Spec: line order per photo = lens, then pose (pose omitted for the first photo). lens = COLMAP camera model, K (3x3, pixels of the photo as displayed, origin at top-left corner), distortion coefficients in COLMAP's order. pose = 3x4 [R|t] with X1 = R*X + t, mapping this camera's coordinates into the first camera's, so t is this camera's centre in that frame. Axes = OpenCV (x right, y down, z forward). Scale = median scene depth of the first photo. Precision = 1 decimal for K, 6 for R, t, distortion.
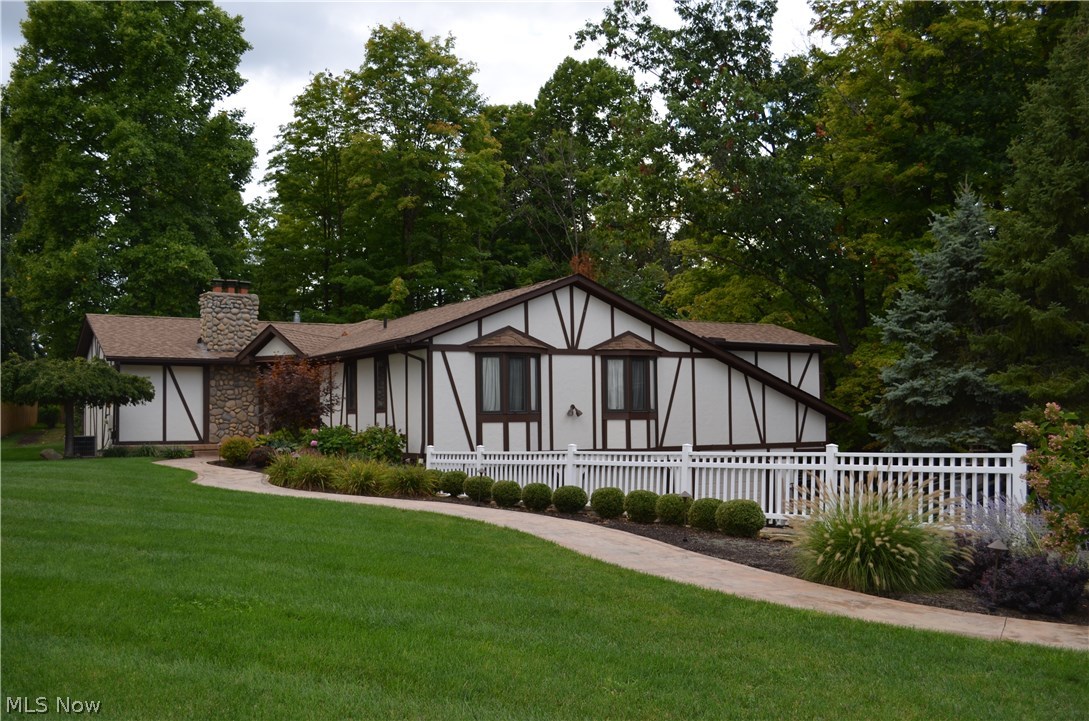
lens RADIAL K [[879.8, 0, 544.1], [0, 879.8, 408.5], [0, 0, 1]] dist [-0.063891, -0.003135]
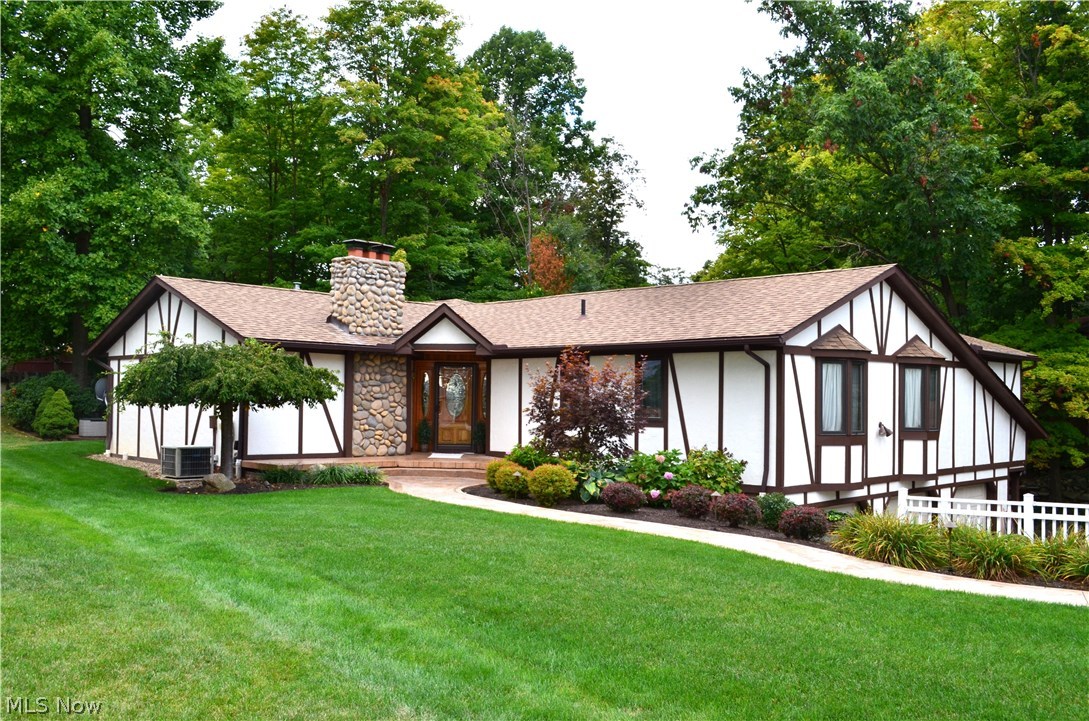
lens RADIAL K [[879.8, 0, 544.1], [0, 879.8, 408.5], [0, 0, 1]] dist [-0.063891, -0.003135]
pose [[0.979916, 0.023785, 0.197986, -0.369646], [-0.027452, 0.999498, 0.015799, -0.018168], [-0.197511, -0.020917, 0.980078, 0.219802]]
